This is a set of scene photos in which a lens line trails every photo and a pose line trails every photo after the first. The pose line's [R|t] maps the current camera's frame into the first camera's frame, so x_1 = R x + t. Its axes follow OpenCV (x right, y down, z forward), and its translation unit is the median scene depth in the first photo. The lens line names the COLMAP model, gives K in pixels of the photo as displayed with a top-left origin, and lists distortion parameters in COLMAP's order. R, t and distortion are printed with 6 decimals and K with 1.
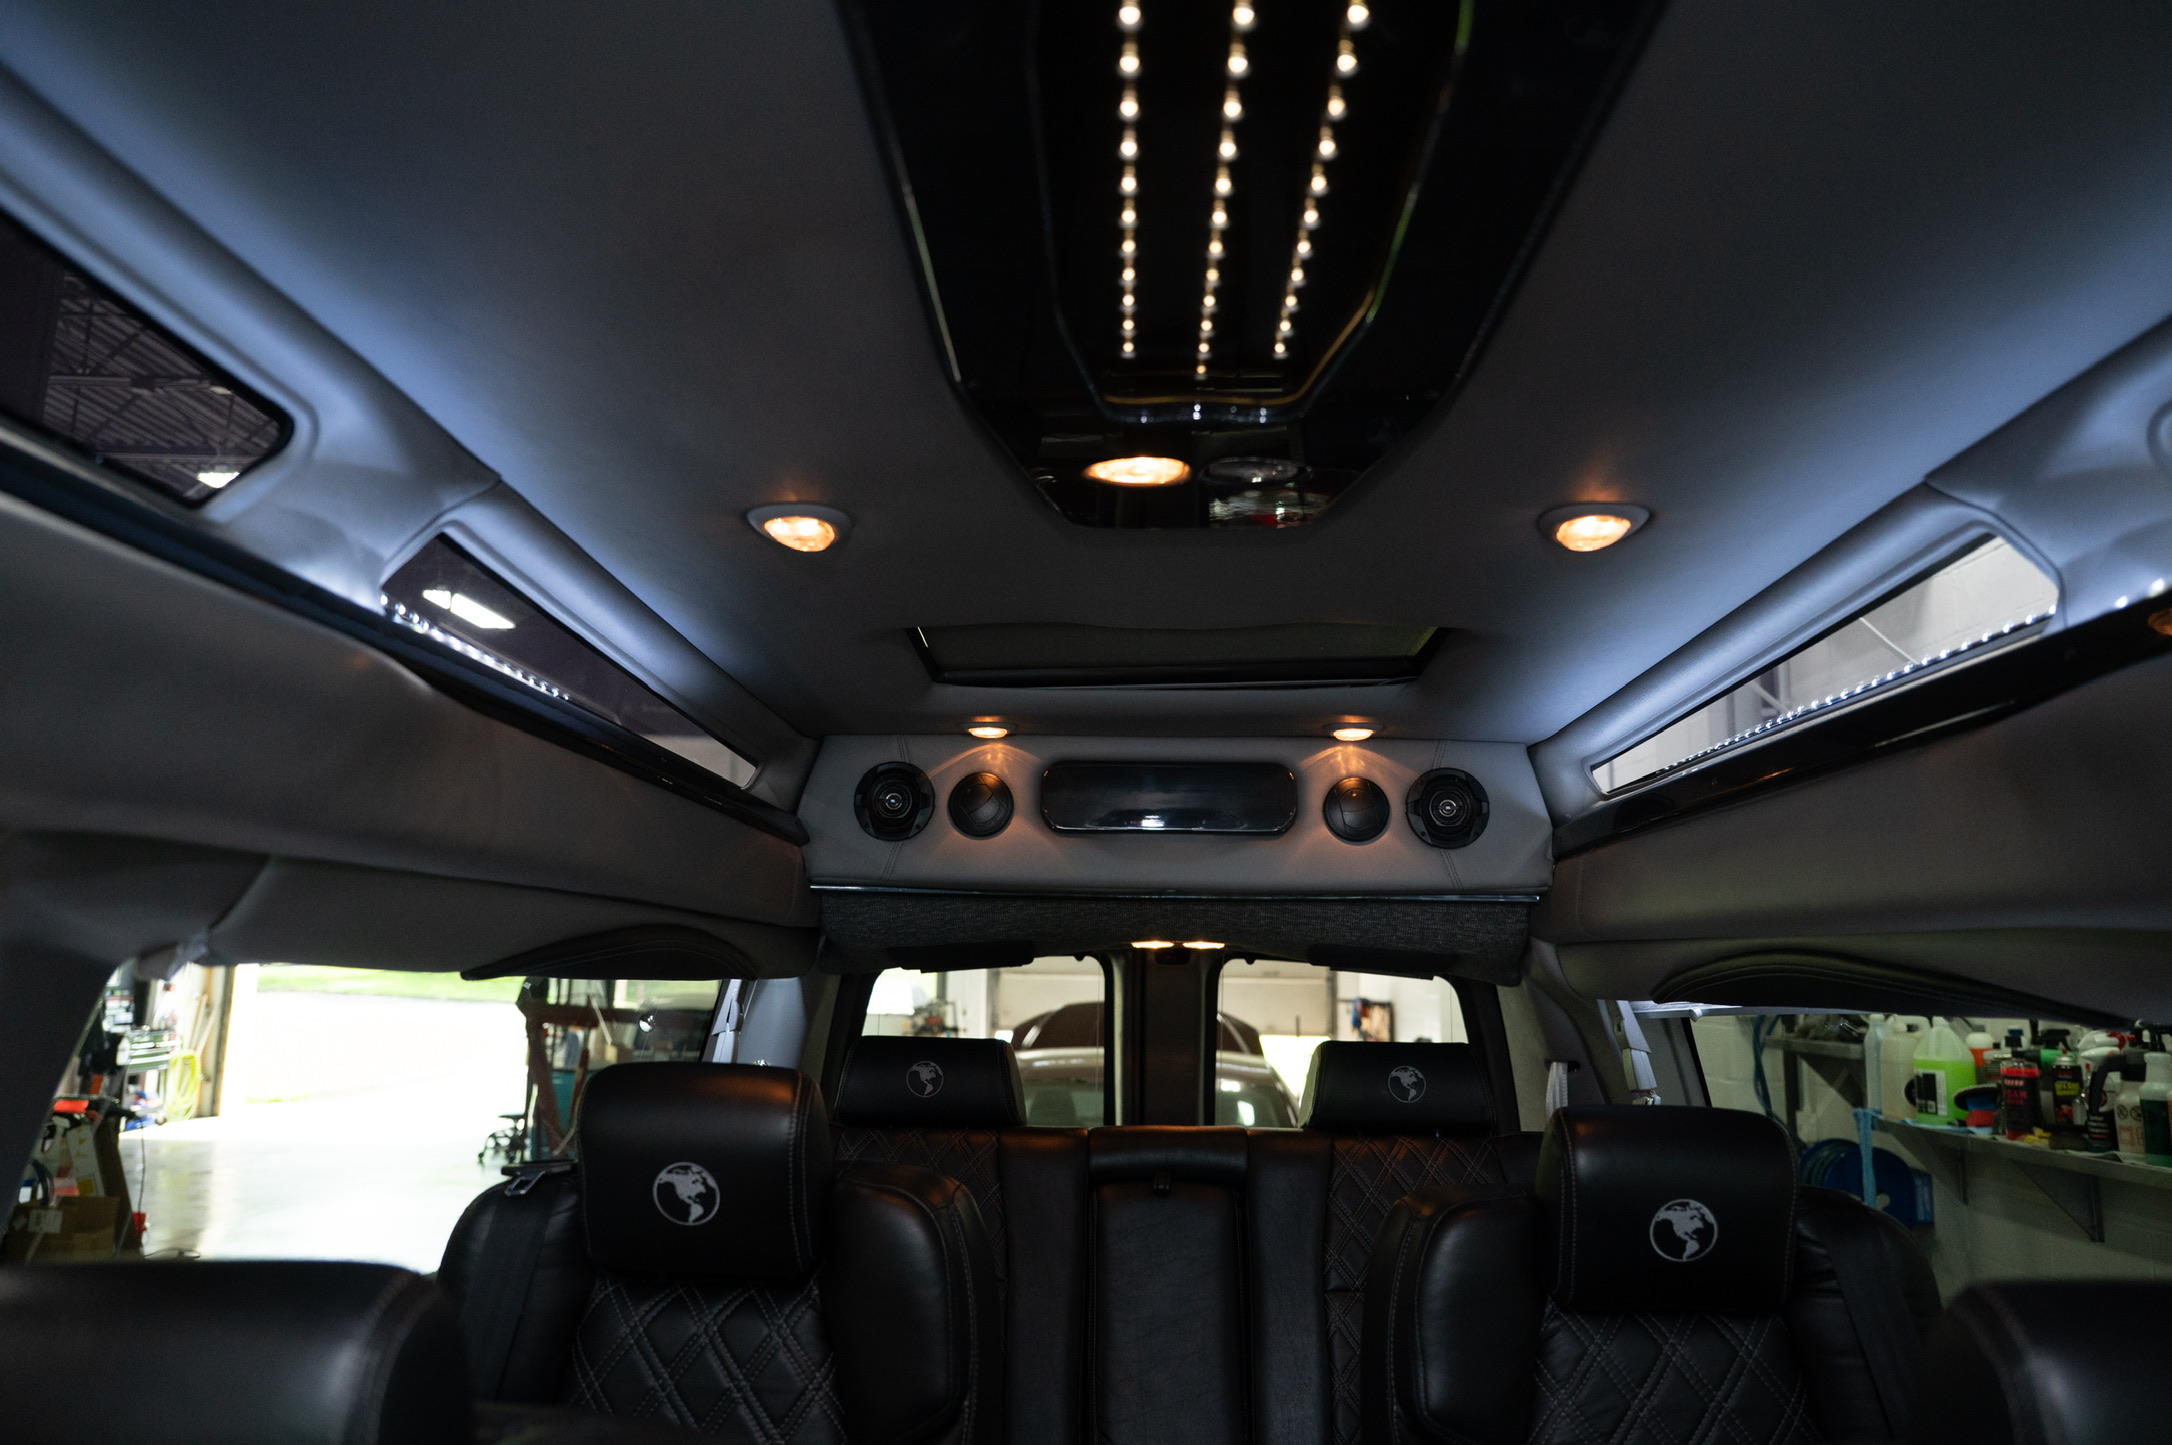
lens RADIAL K [[1517.1, 0, 1084.5], [0, 1517.1, 706.9], [0, 0, 1]] dist [0.013902, 0.005444]
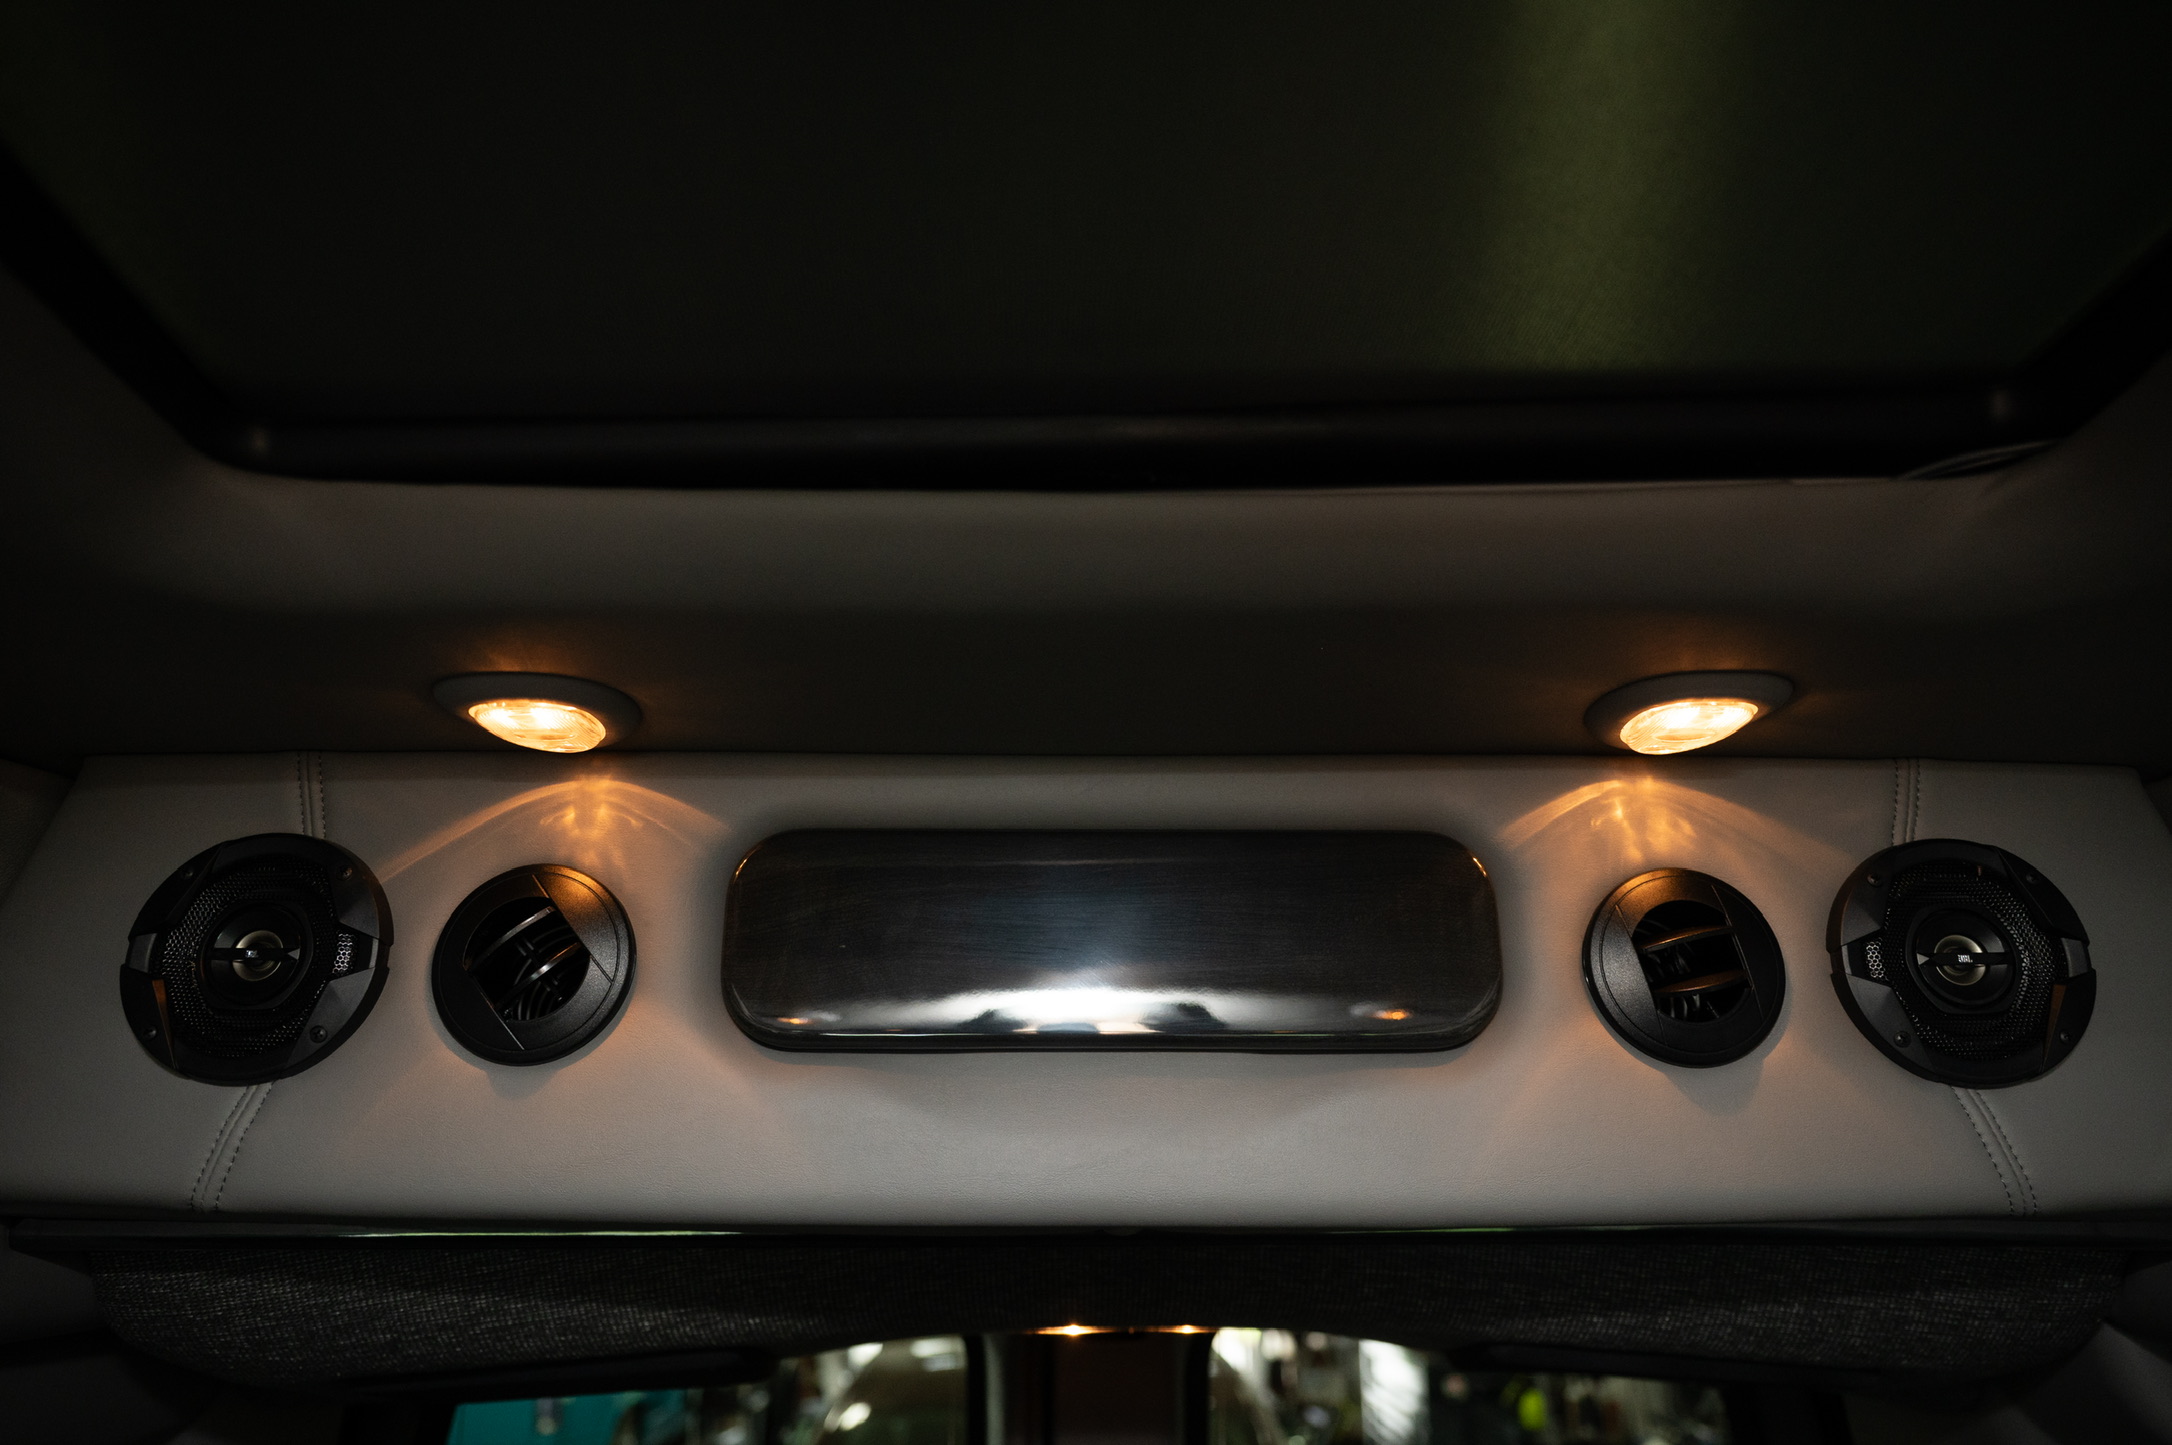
lens RADIAL K [[1517.1, 0, 1083.5], [0, 1517.1, 719.3], [0, 0, 1]] dist [0.013902, 0.005444]
pose [[0.998487, -0.001538, 0.054968, 0.031006], [0.009114, 0.990412, -0.137841, 0.059255], [-0.054229, 0.138134, 0.988928, 0.675723]]
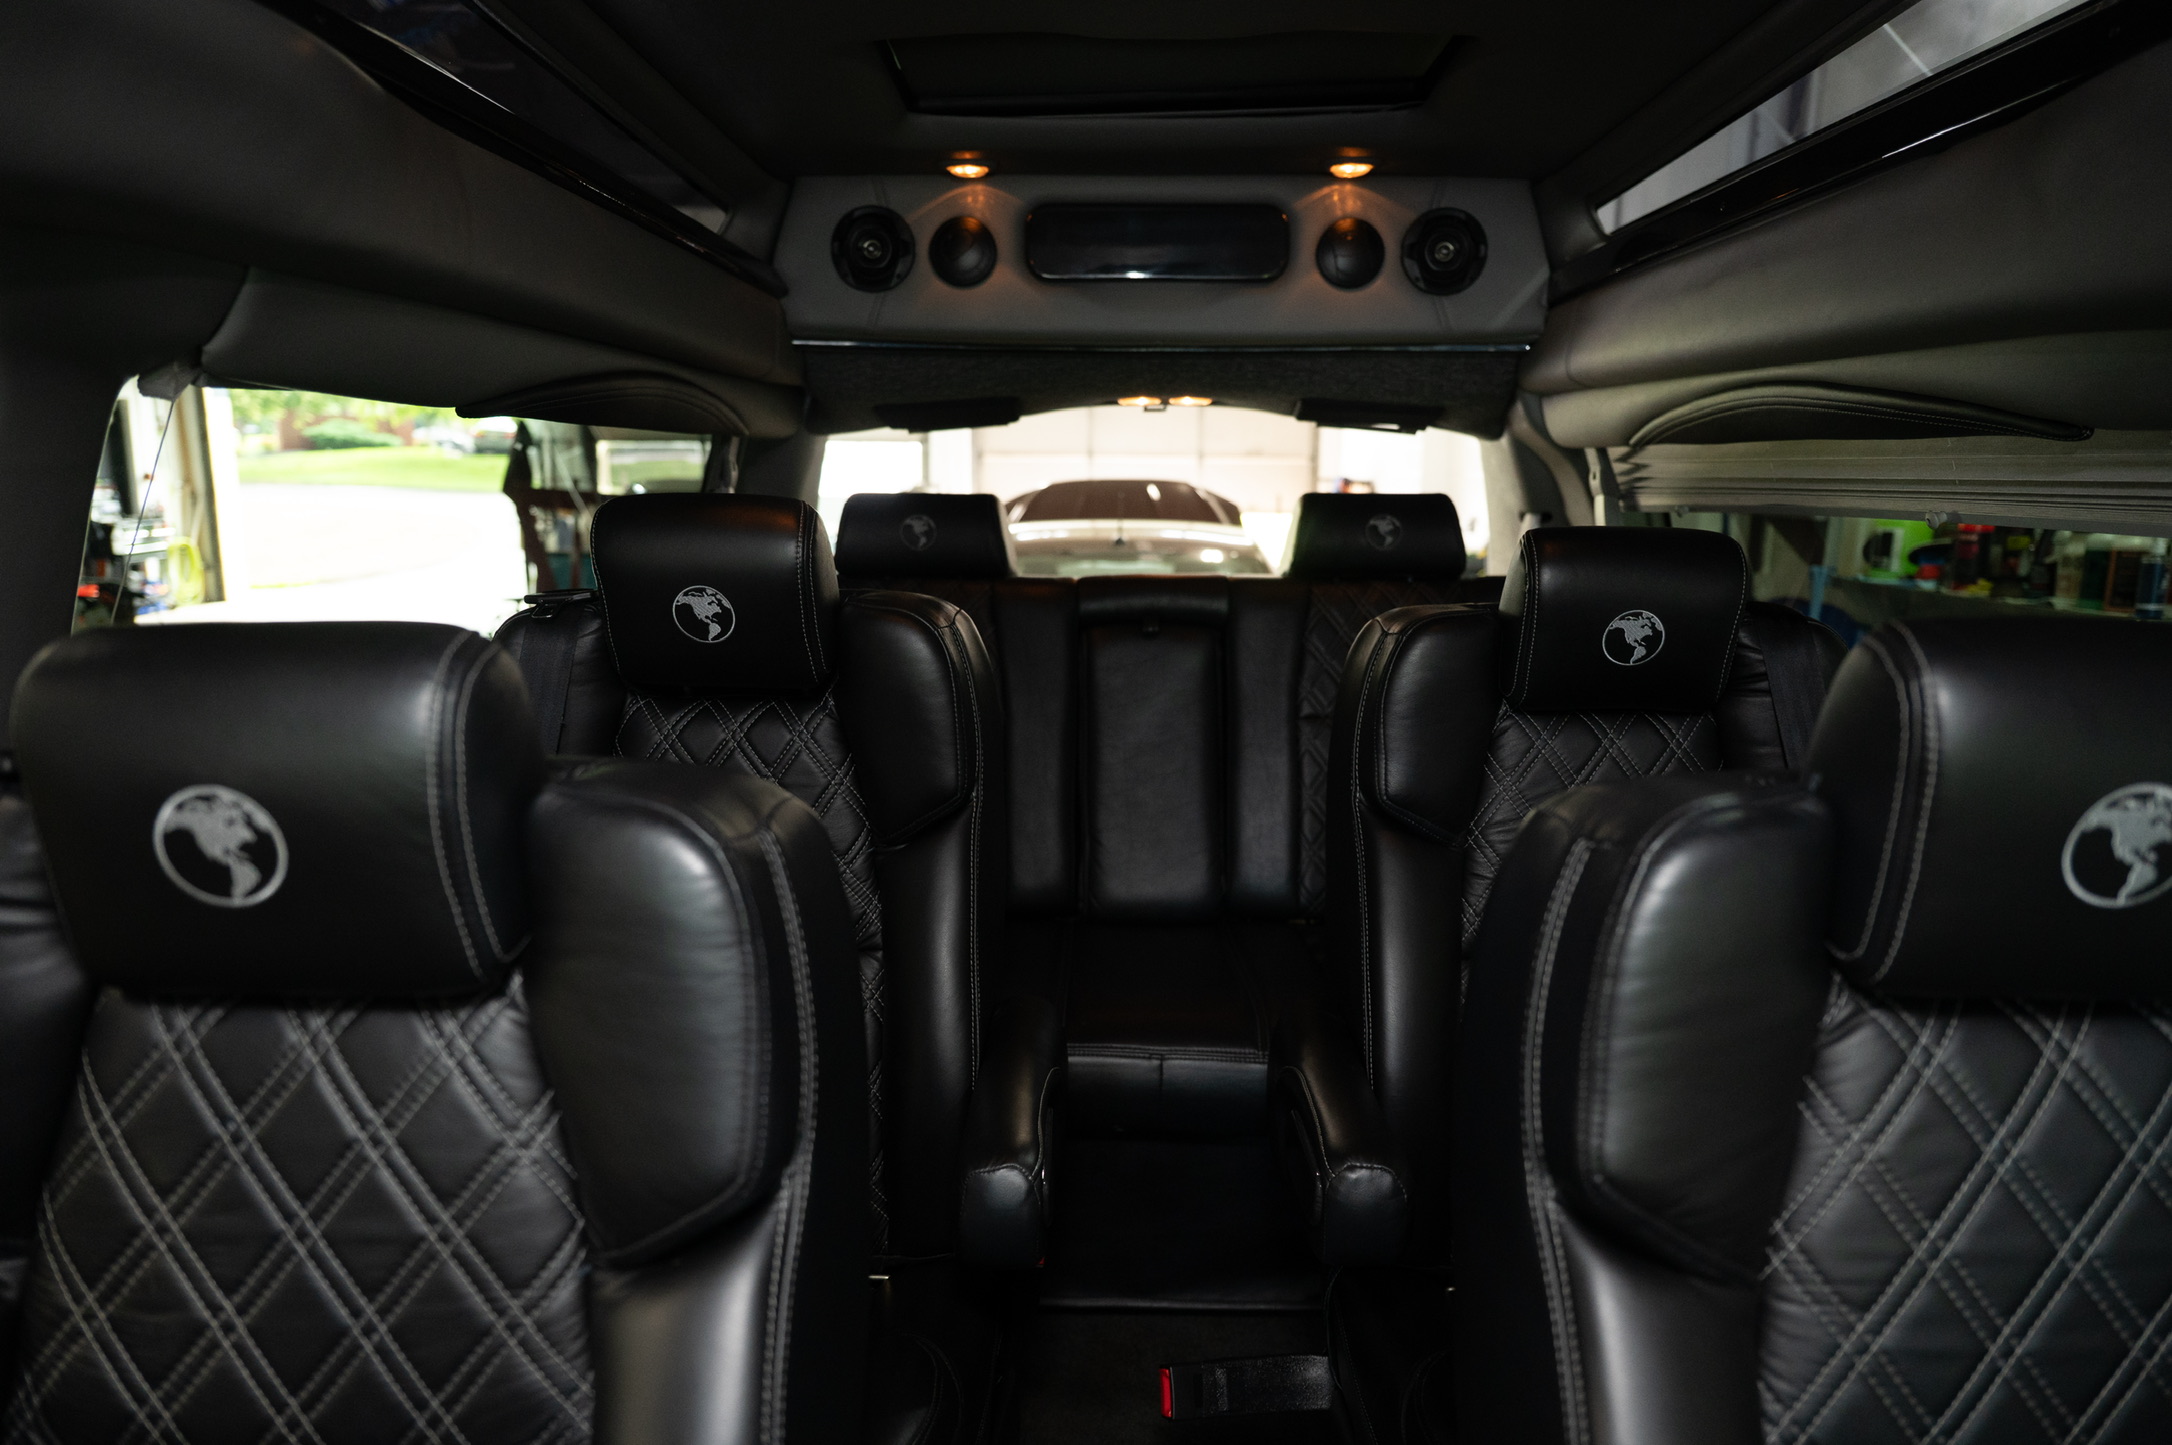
lens RADIAL K [[1517.1, 0, 1086.3], [0, 1517.1, 735.7], [0, 0, 1]] dist [0.013902, 0.005444]
pose [[0.999872, -0.012084, 0.010470, -0.003679], [0.007719, 0.938296, 0.345748, 0.019738], [-0.014001, -0.345623, 0.938269, -0.016511]]
